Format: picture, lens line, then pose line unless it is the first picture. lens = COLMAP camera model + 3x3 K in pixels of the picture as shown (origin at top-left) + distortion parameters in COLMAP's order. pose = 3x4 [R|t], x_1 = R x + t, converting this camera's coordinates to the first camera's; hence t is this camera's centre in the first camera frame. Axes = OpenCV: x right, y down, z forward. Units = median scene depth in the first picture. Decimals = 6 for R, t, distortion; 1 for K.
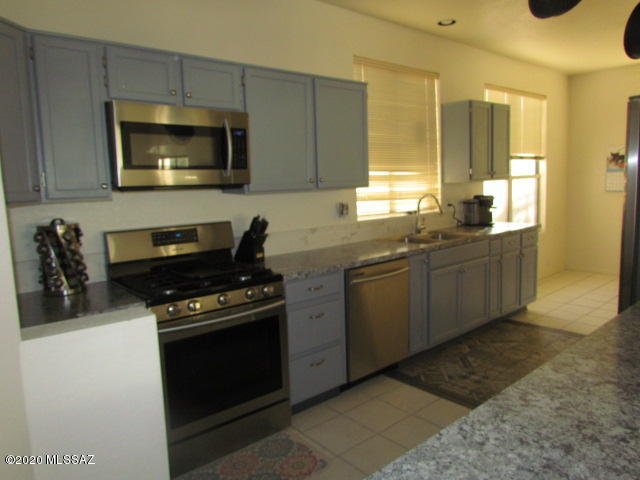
lens RADIAL K [[460.4, 0, 320.6], [0, 460.4, 239.8], [0, 0, 1]] dist [-0.019322, 0.006494]
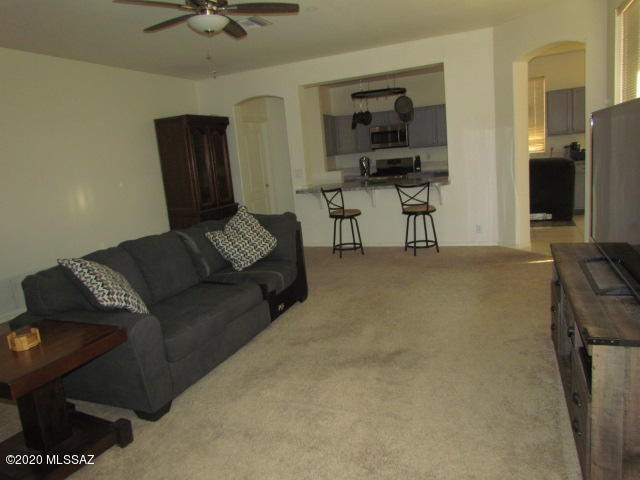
lens RADIAL K [[460.4, 0, 320.2], [0, 460.4, 237.5], [0, 0, 1]] dist [-0.019322, 0.006494]
pose [[0.464199, 0.143414, -0.874043, 2.039451], [-0.041805, 0.989252, 0.140115, 0.076930], [0.884744, -0.028502, 0.465206, -0.900521]]
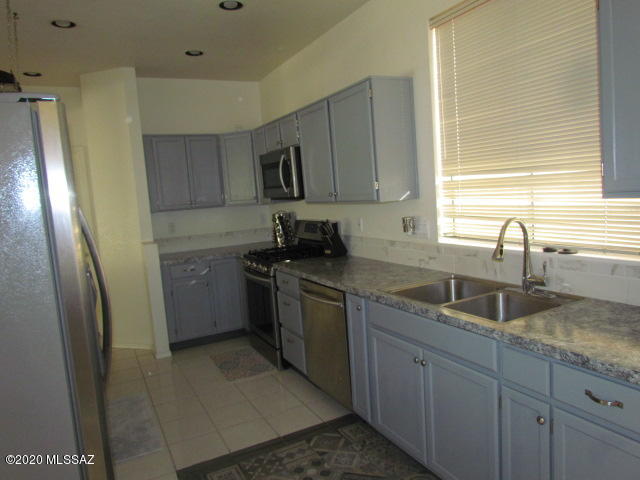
lens RADIAL K [[460.4, 0, 321.0], [0, 460.4, 240.0], [0, 0, 1]] dist [-0.019322, 0.006494]
pose [[-0.234744, 0.152807, -0.959972, 0.943203], [-0.042355, 0.985021, 0.167151, -0.181753], [0.971134, 0.079897, -0.224755, 1.104103]]
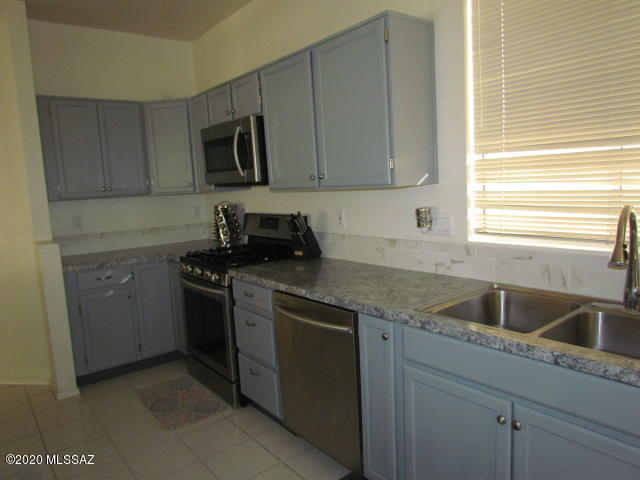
lens RADIAL K [[460.4, 0, 320.1], [0, 460.4, 238.0], [0, 0, 1]] dist [-0.019322, 0.006494]
pose [[-0.045487, 0.154575, -0.986933, 0.726052], [-0.071320, 0.984932, 0.157548, -0.136080], [0.996416, 0.077555, -0.033778, 0.941249]]
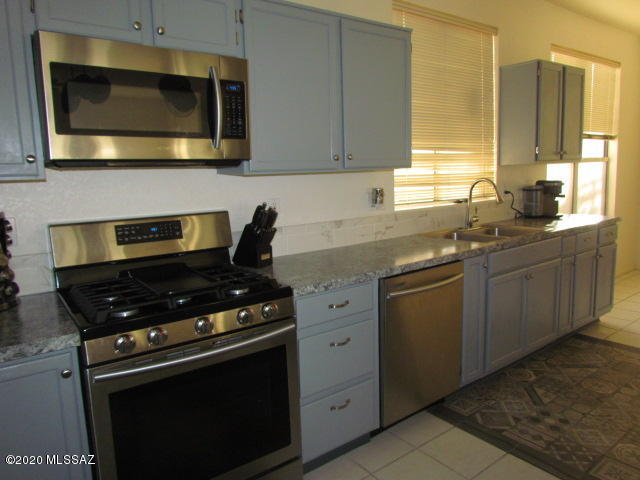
lens RADIAL K [[460.4, 0, 319.6], [0, 460.4, 238.9], [0, 0, 1]] dist [-0.019322, 0.006494]
pose [[0.997862, 0.012638, -0.064127, 0.003163], [-0.011079, 0.999636, 0.024611, -0.012615], [0.064415, -0.023848, 0.997638, 0.223930]]
